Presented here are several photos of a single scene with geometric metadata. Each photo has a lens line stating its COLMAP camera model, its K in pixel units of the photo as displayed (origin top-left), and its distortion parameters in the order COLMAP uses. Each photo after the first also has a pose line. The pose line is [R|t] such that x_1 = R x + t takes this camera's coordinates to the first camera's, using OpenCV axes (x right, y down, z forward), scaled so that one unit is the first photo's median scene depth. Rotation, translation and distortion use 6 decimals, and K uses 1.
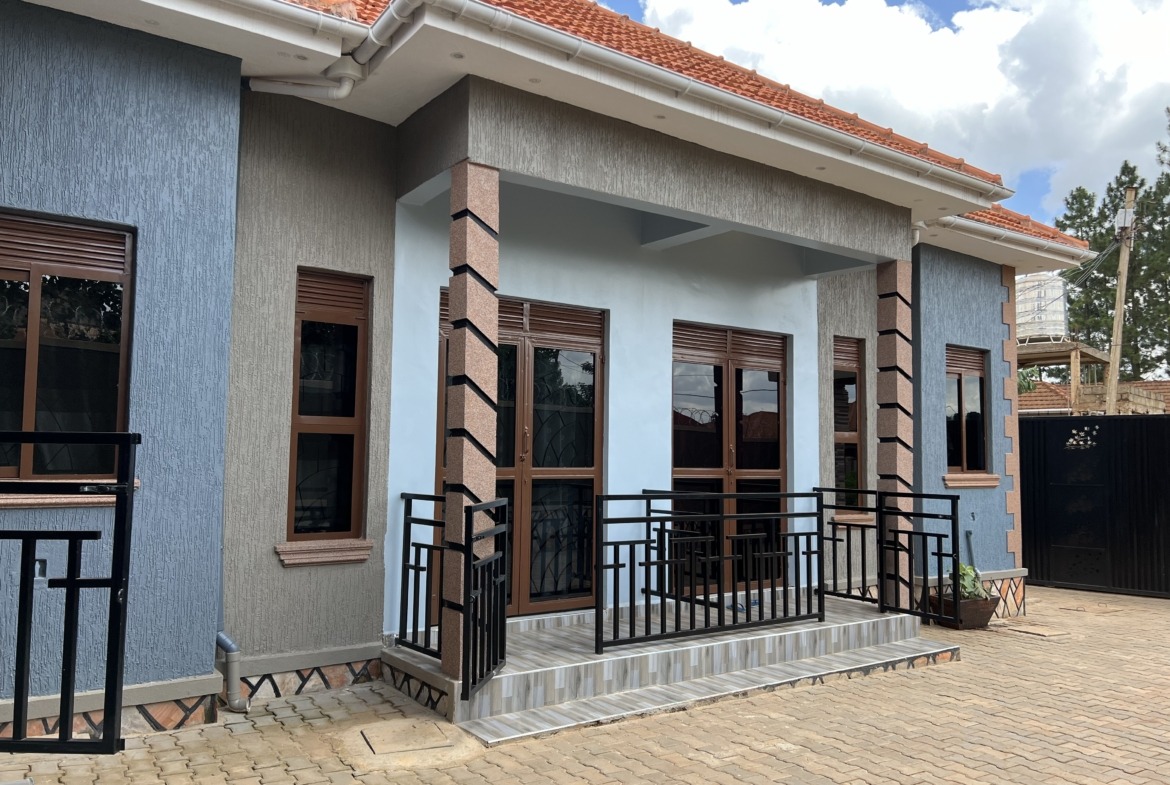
lens RADIAL K [[872.6, 0, 584.8], [0, 872.6, 393.4], [0, 0, 1]] dist [0.022322, -0.002908]
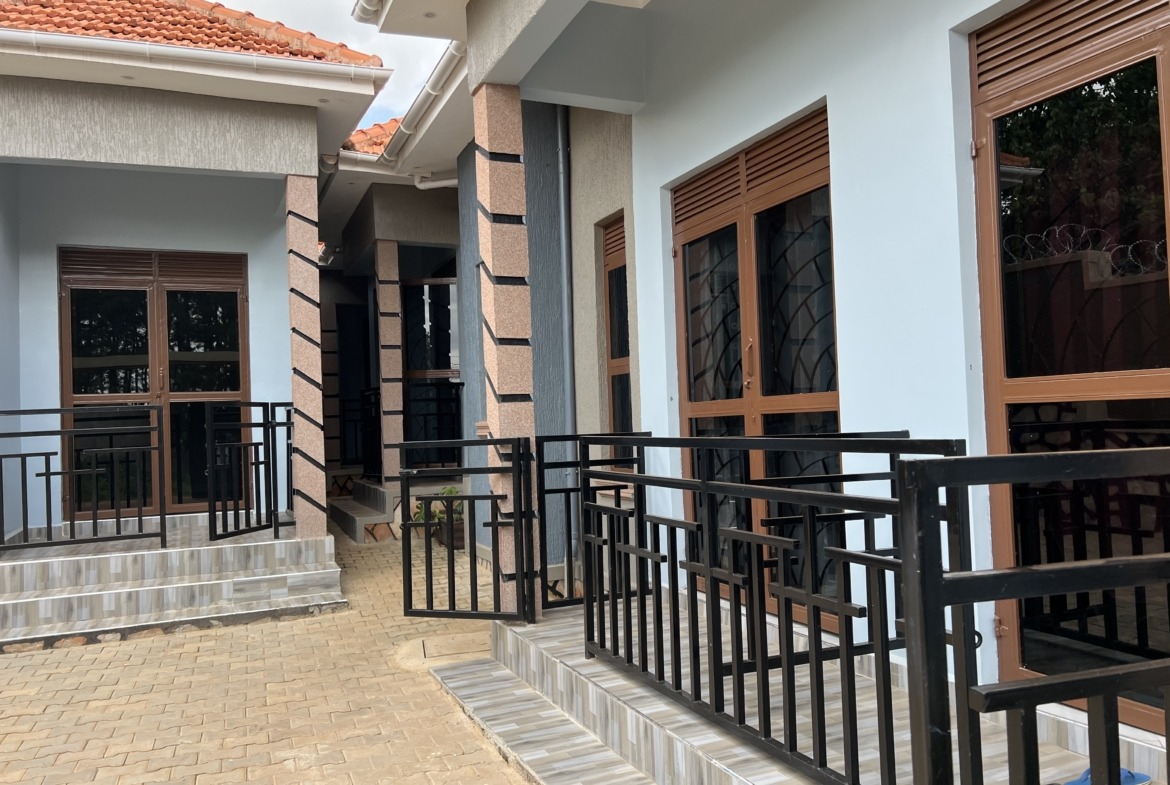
lens RADIAL K [[872.6, 0, 583.5], [0, 872.6, 390.4], [0, 0, 1]] dist [0.022322, -0.002908]
pose [[-0.233780, -0.033566, -0.971710, 0.571173], [0.126269, 0.989892, -0.064573, 0.080427], [0.964055, -0.137793, -0.227179, 0.793036]]
